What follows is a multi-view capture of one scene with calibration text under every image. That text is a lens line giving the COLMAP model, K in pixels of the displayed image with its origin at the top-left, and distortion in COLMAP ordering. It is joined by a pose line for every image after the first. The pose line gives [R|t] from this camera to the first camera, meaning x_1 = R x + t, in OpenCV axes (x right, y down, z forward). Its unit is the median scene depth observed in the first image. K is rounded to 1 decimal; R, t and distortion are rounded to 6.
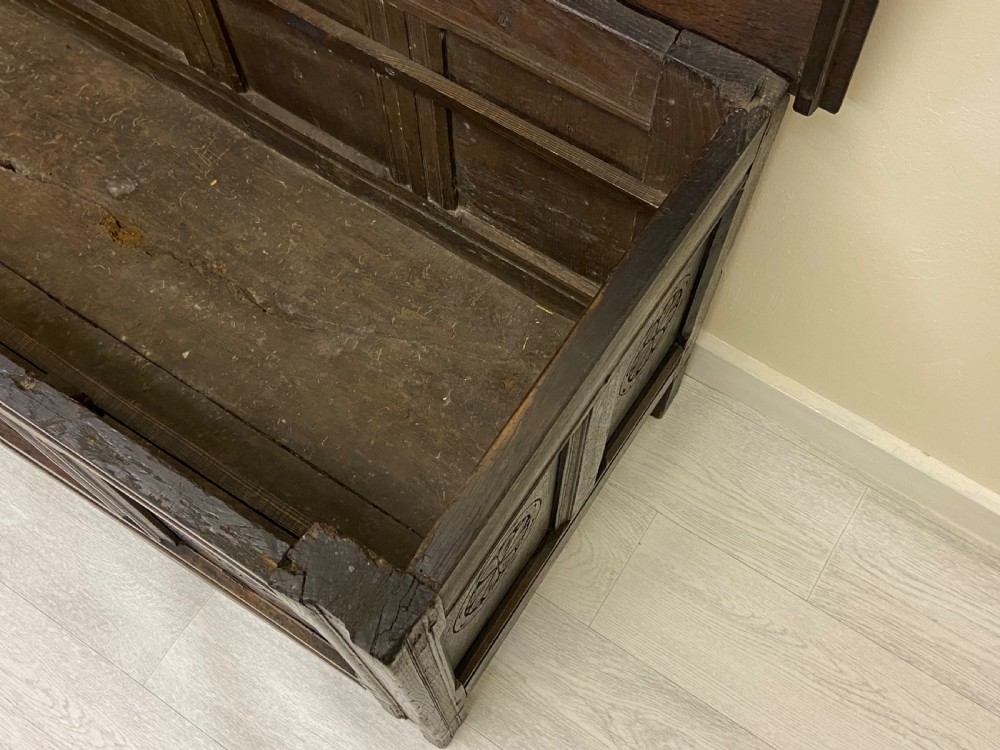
lens RADIAL K [[1018.8, 0, 495.2], [0, 1018.8, 367.3], [0, 0, 1]] dist [0.123914, -0.186212]
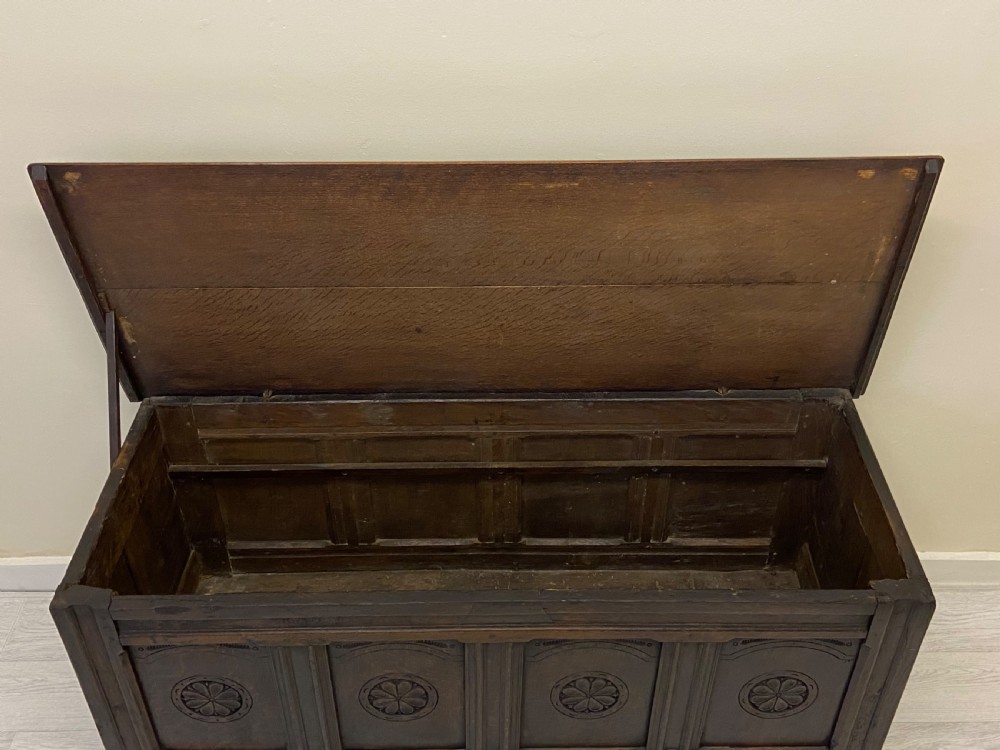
lens RADIAL K [[1018.8, 0, 495.2], [0, 1018.8, 367.3], [0, 0, 1]] dist [0.123914, -0.186212]
pose [[0.835789, -0.338650, 0.432172, -0.914123], [0.500263, 0.794068, -0.345242, 0.074297], [-0.226258, 0.504749, 0.833088, -0.568216]]
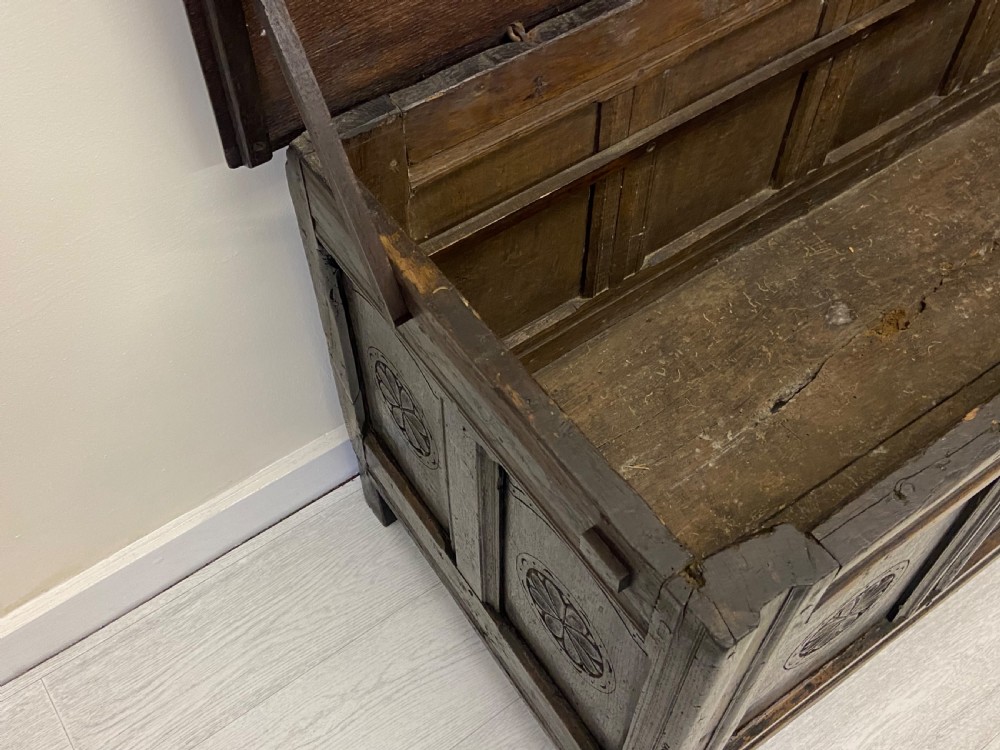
lens RADIAL K [[1018.8, 0, 495.2], [0, 1018.8, 367.3], [0, 0, 1]] dist [0.123914, -0.186212]
pose [[0.367781, -0.748770, 0.551436, -1.107286], [0.846611, 0.514925, 0.134545, -0.582787], [-0.384691, 0.417368, 0.823296, 0.333852]]
